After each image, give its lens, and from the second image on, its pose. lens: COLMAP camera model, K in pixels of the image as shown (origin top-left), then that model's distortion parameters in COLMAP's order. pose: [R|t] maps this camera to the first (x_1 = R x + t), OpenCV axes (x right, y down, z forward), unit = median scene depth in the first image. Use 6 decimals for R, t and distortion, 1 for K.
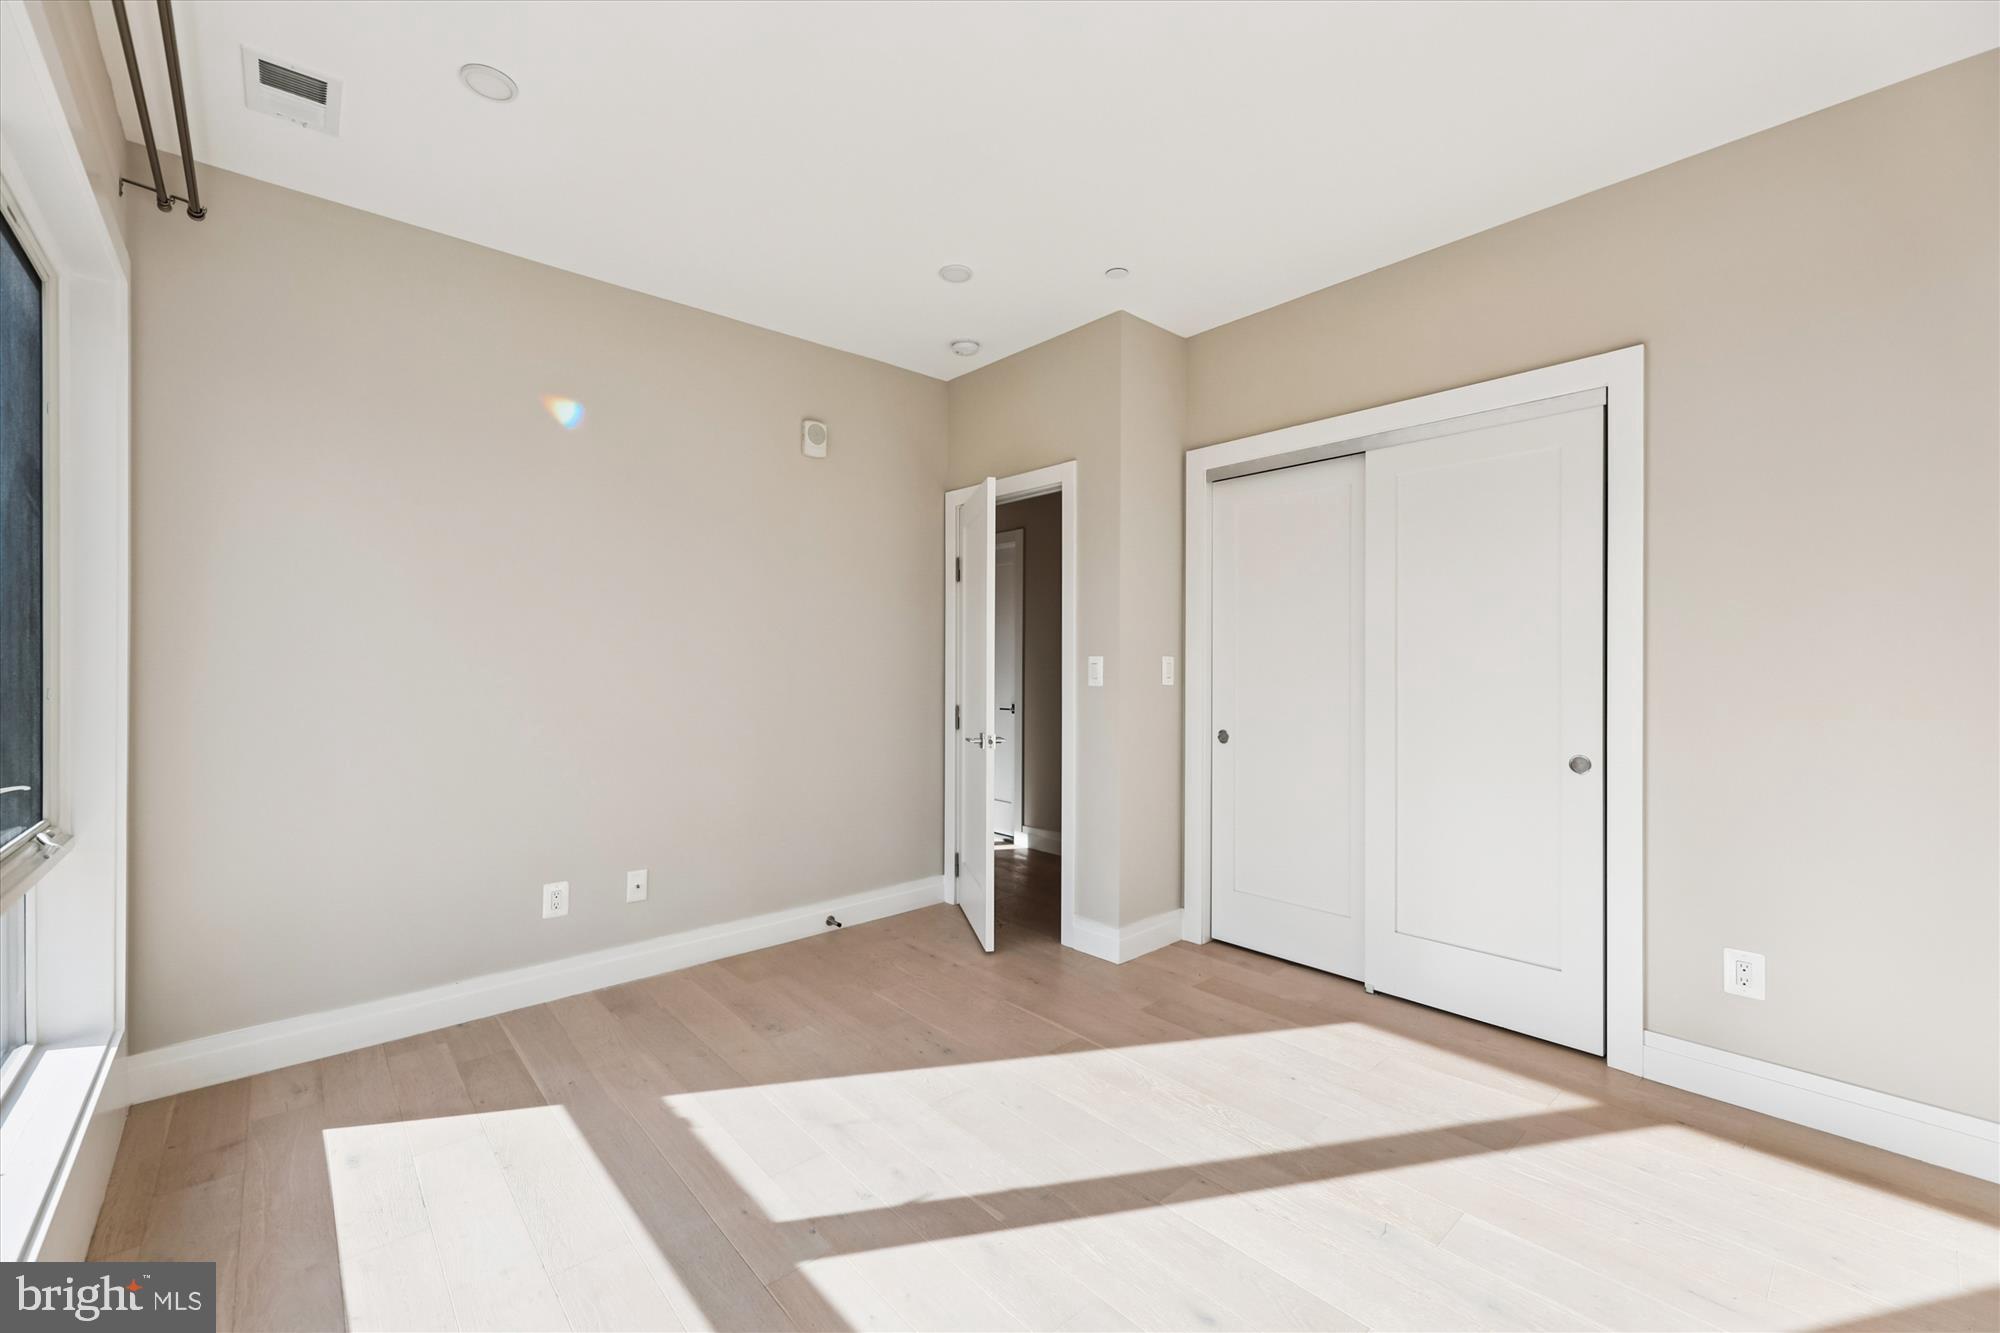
lens RADIAL K [[847.1, 0, 1000.5], [0, 847.1, 661.4], [0, 0, 1]] dist [-0.002590, -0.000084]
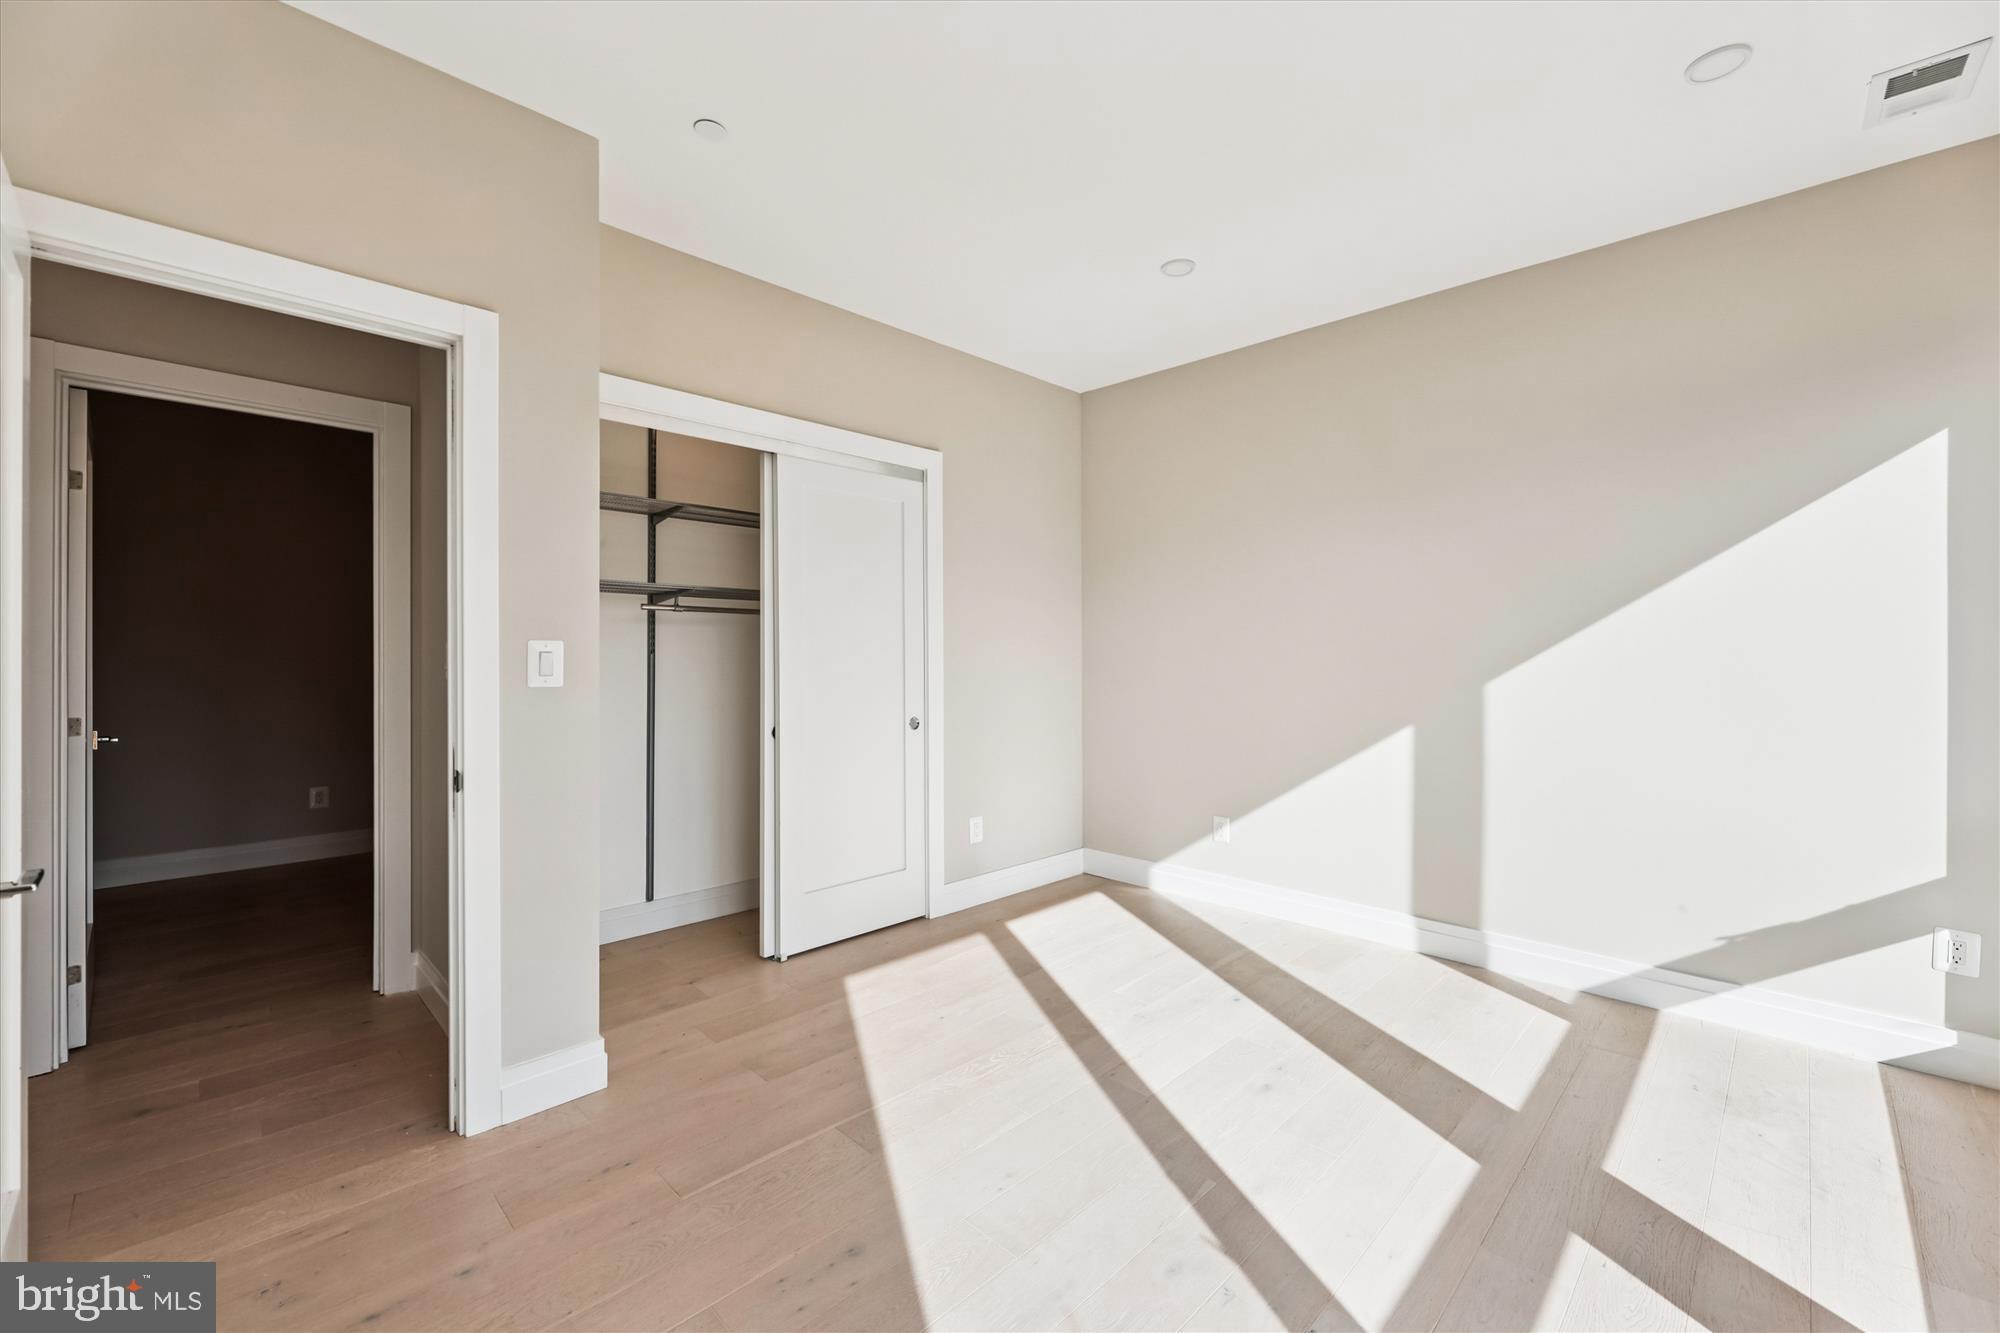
lens RADIAL K [[768.5, 0, 1003.5], [0, 768.5, 665.9], [0, 0, 1]] dist [-0.002173, 0.000003]
pose [[-0.051379, -0.007931, 0.998648, -0.645110], [0.003153, 0.999962, 0.008104, 0.012876], [-0.998674, 0.003565, -0.051352, 0.915319]]
